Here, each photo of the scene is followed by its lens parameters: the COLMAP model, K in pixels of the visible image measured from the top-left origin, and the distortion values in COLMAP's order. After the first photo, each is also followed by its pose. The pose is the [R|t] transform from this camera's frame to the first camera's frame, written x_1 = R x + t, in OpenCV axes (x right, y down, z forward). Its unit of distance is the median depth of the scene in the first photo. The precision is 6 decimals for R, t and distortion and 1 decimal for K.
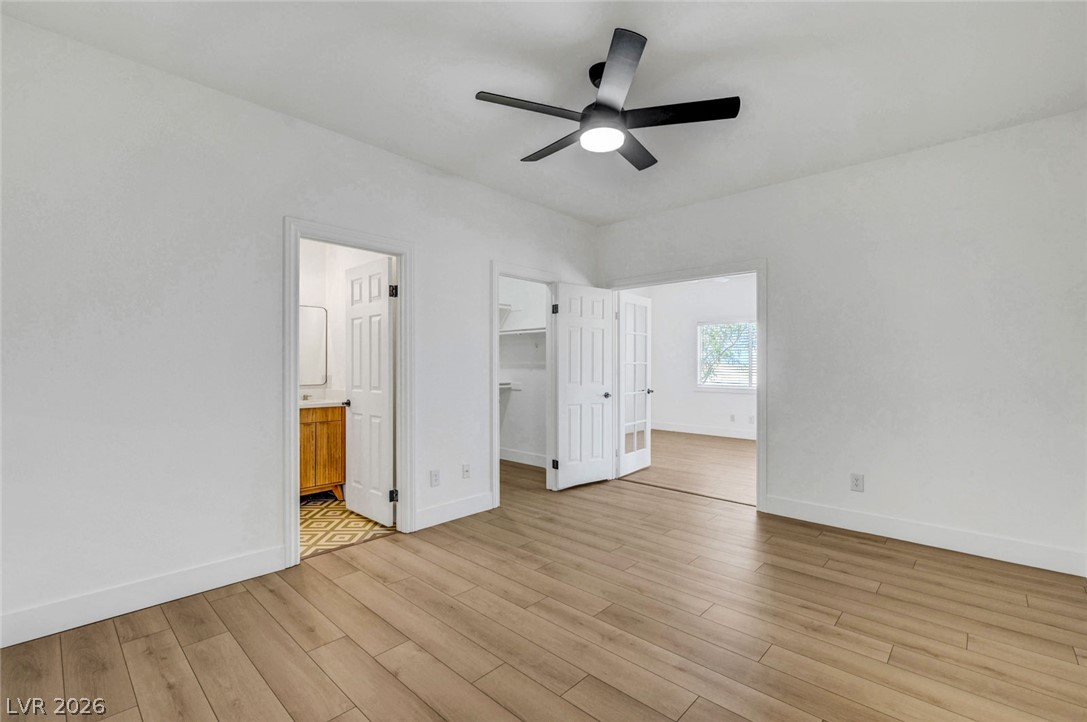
lens RADIAL K [[481.5, 0, 541.9], [0, 481.5, 364.8], [0, 0, 1]] dist [-0.000849, 0.000400]
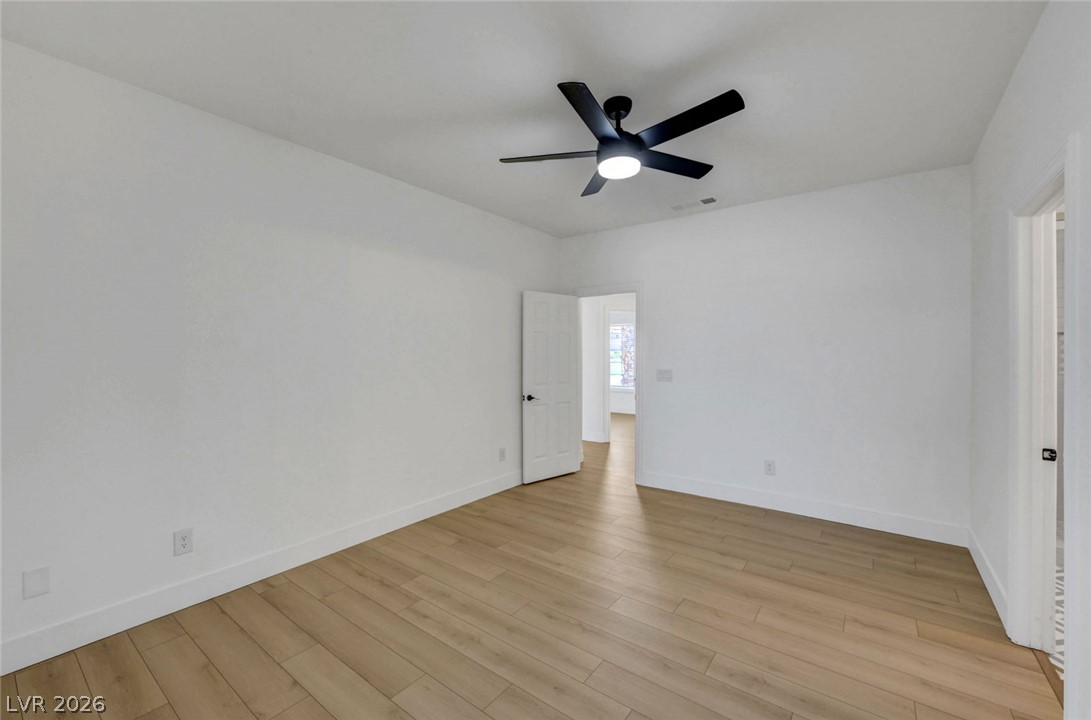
lens RADIAL K [[439.1, 0, 545.7], [0, 439.1, 356.3], [0, 0, 1]] dist [0.000142, -0.000162]
pose [[-0.993927, -0.001437, -0.110031, 0.418410], [-0.001551, 0.999998, 0.000954, -0.059174], [0.110029, 0.001119, -0.993928, 2.085530]]
